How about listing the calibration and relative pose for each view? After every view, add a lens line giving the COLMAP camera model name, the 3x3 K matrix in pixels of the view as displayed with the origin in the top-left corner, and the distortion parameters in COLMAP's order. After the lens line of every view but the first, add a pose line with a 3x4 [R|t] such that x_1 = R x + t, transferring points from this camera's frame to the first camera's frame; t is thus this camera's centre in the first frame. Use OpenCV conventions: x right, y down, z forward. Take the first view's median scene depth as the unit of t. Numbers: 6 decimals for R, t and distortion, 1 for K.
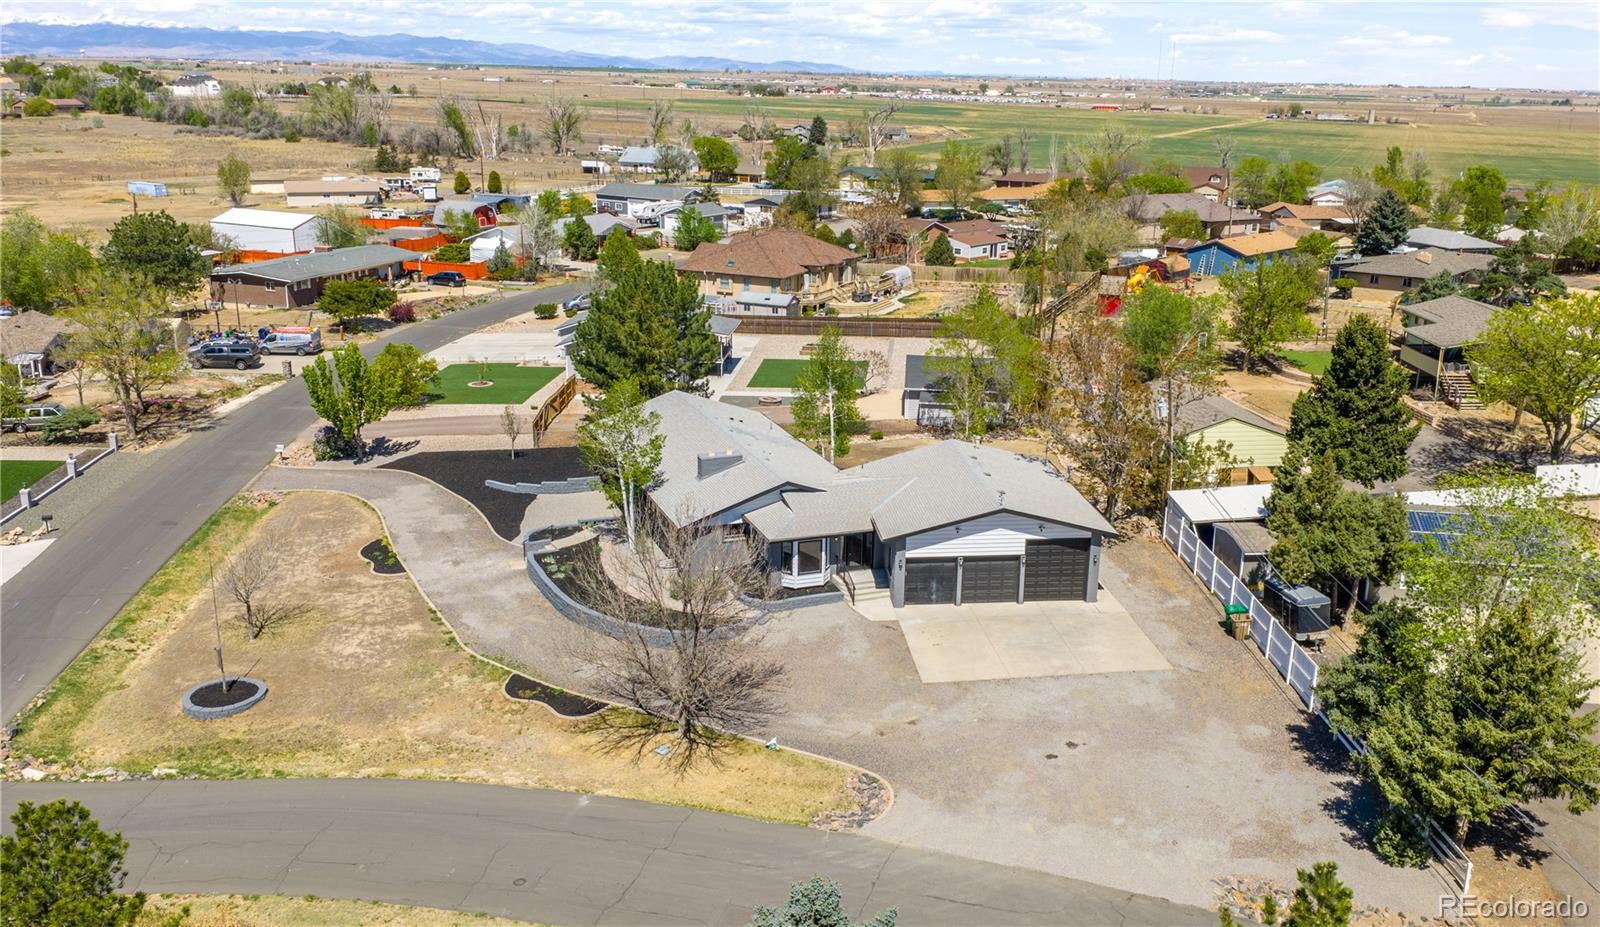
lens RADIAL K [[1295.3, 0, 800.0], [0, 1295.3, 463.5], [0, 0, 1]] dist [0.003087, -0.013565]
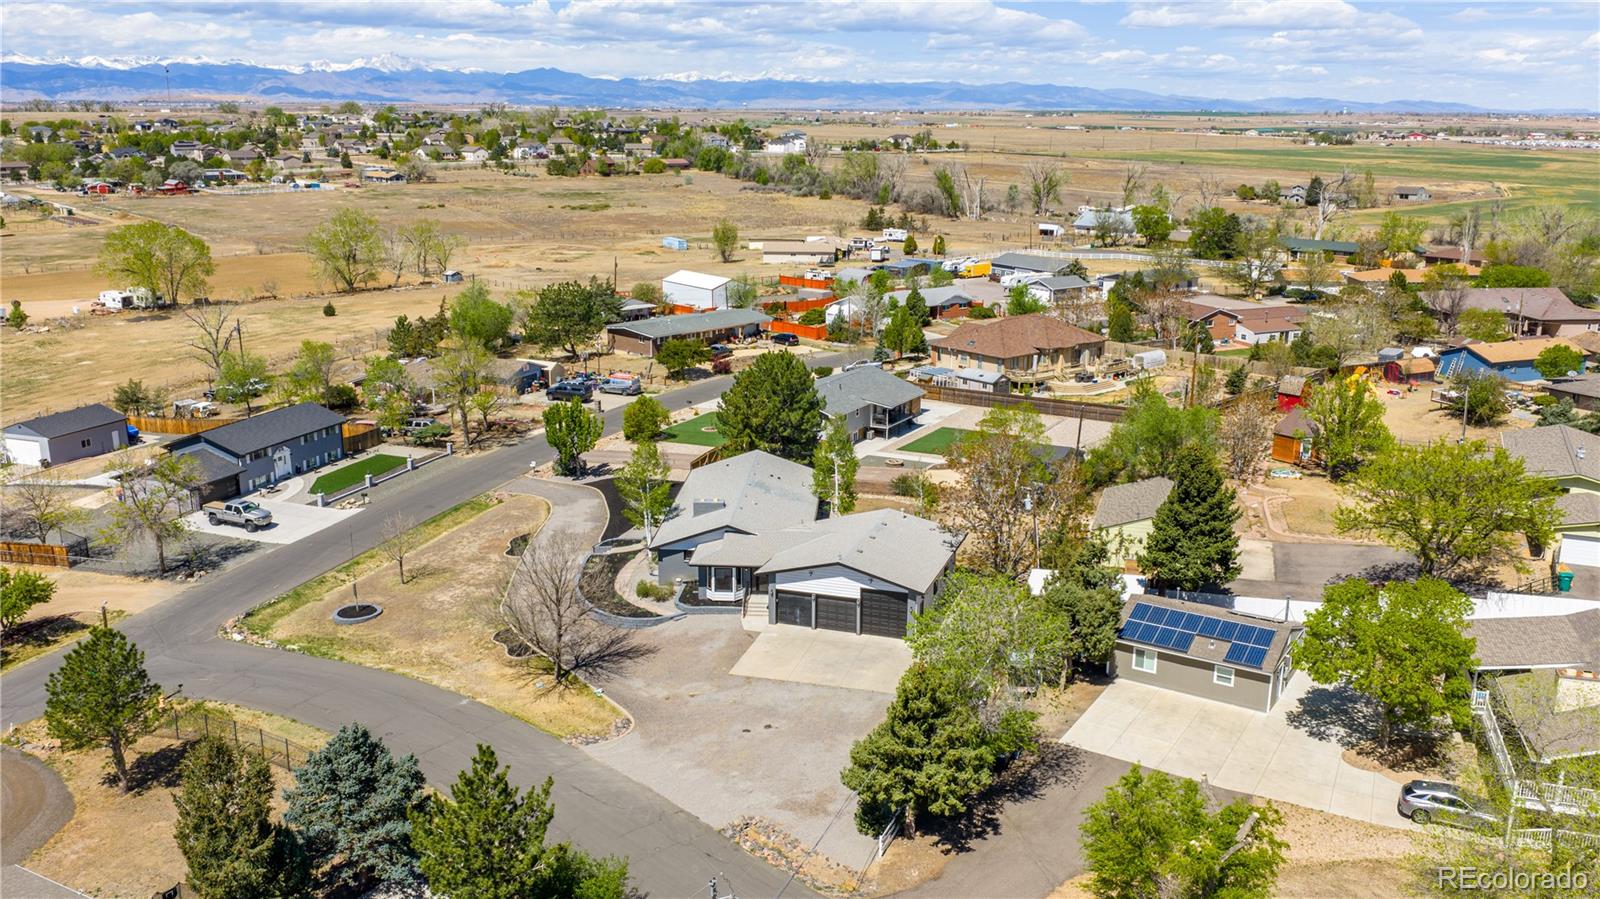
lens RADIAL K [[1217.9, 0, 800.0], [0, 1217.9, 449.5], [0, 0, 1]] dist [0.010385, 0.000890]
pose [[0.913565, 0.092033, -0.396143, 0.260208], [-0.105545, 0.994337, -0.012396, -0.026877], [0.392759, 0.053135, 0.918105, -0.087391]]
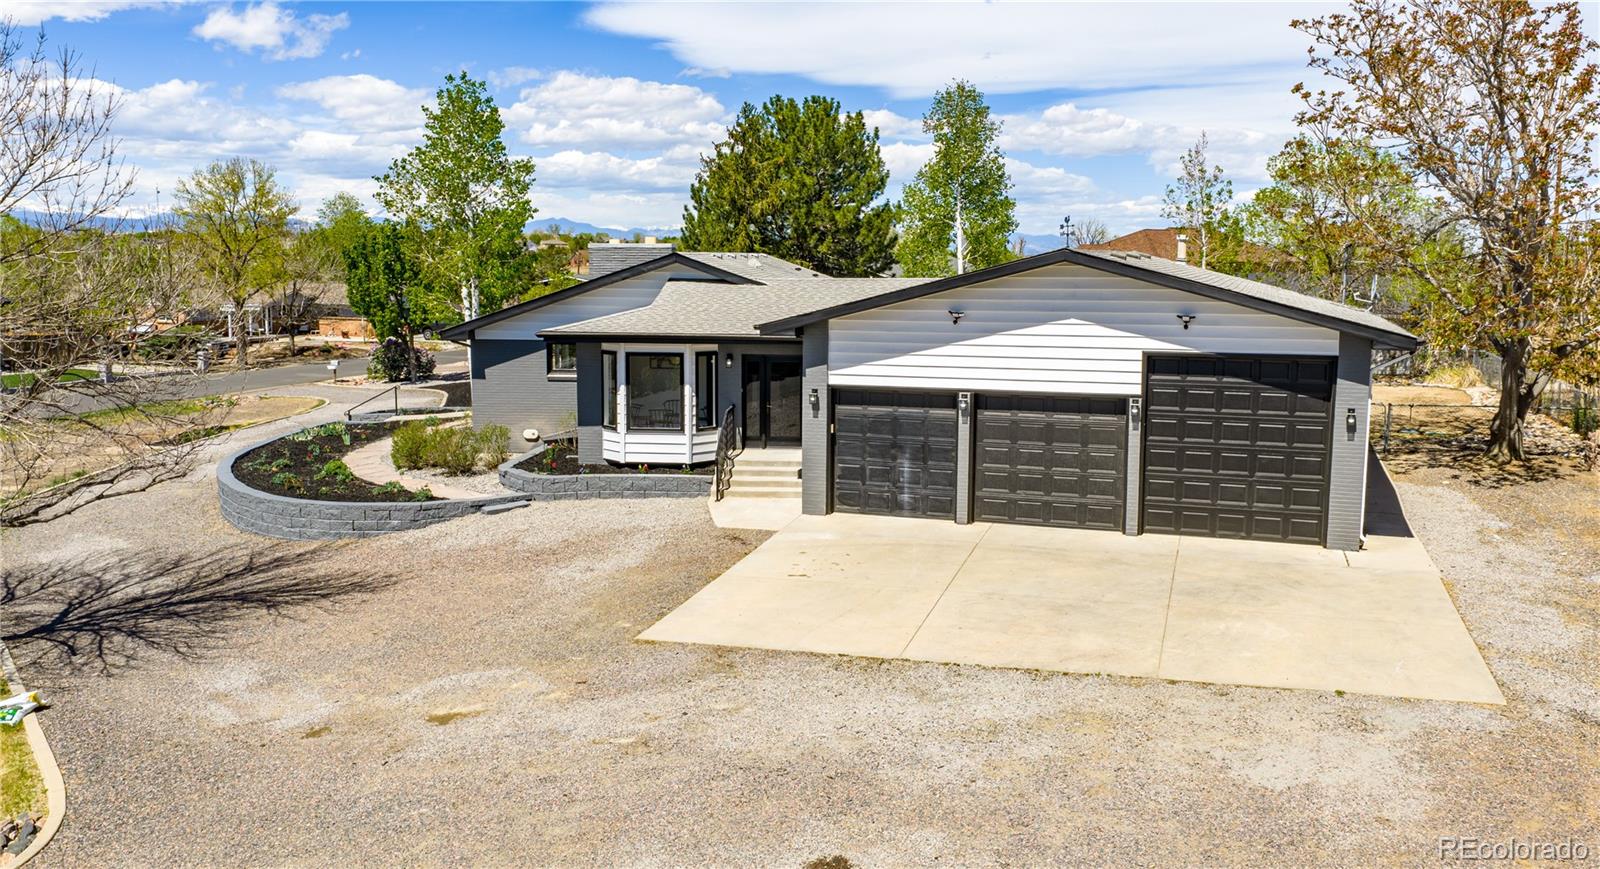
lens RADIAL K [[1298.8, 0, 800.0], [0, 1298.8, 434.5], [0, 0, 1]] dist [-0.005128, -0.001876]
pose [[0.910453, 0.044779, -0.411181, 0.101897], [-0.104492, 0.986777, -0.123907, 0.058776], [0.400196, 0.155776, 0.903093, 0.269538]]
